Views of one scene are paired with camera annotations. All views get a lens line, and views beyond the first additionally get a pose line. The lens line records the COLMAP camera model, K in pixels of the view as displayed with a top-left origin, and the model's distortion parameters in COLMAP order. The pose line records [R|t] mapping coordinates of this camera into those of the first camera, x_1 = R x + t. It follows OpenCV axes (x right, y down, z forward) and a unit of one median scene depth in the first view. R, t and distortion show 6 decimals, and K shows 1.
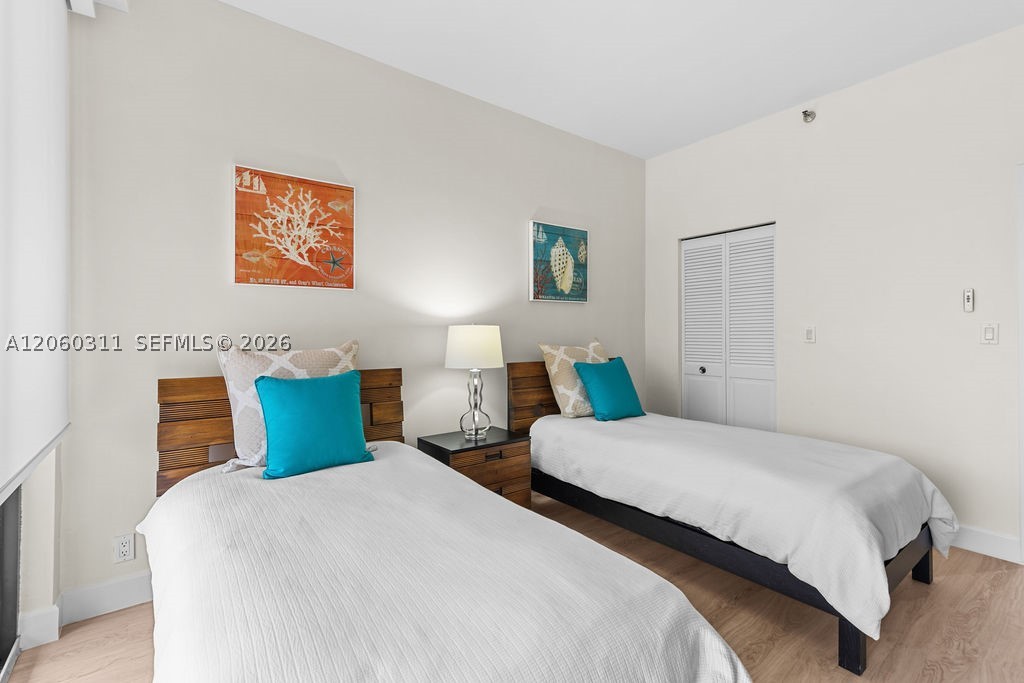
lens RADIAL K [[441.3, 0, 513.5], [0, 441.3, 331.9], [0, 0, 1]] dist [-0.000901, -0.000024]
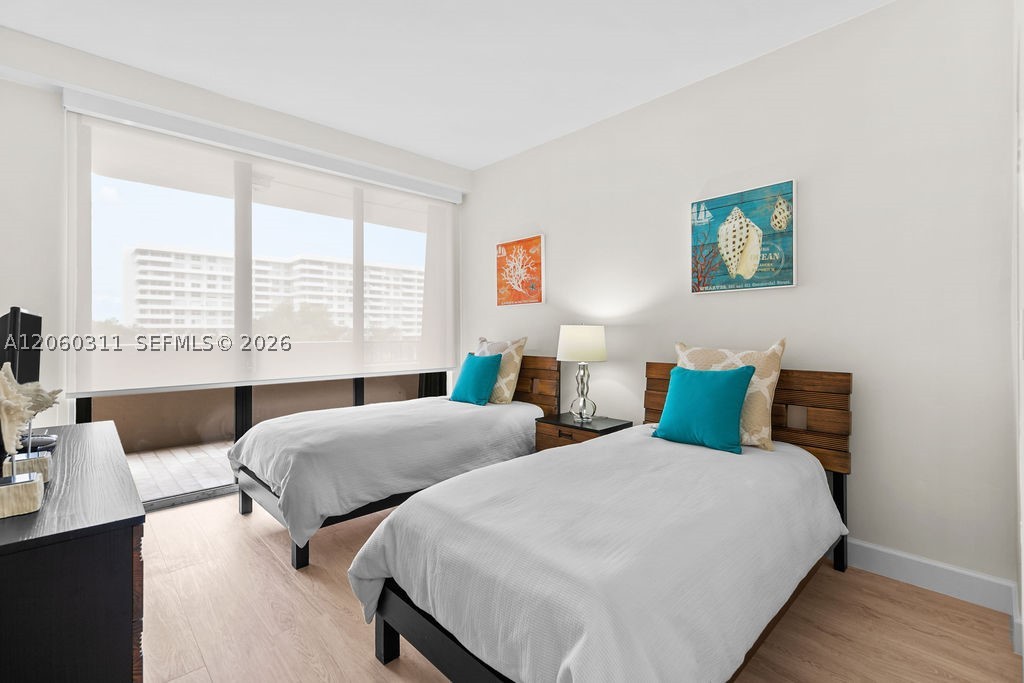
lens RADIAL K [[454.4, 0, 509.5], [0, 454.4, 337.8], [0, 0, 1]] dist [0.006917, -0.000363]
pose [[0.132127, 0.013348, -0.991143, 0.886202], [0.006034, 0.999880, 0.014270, 0.000088], [0.991214, -0.007866, 0.132030, 0.523359]]
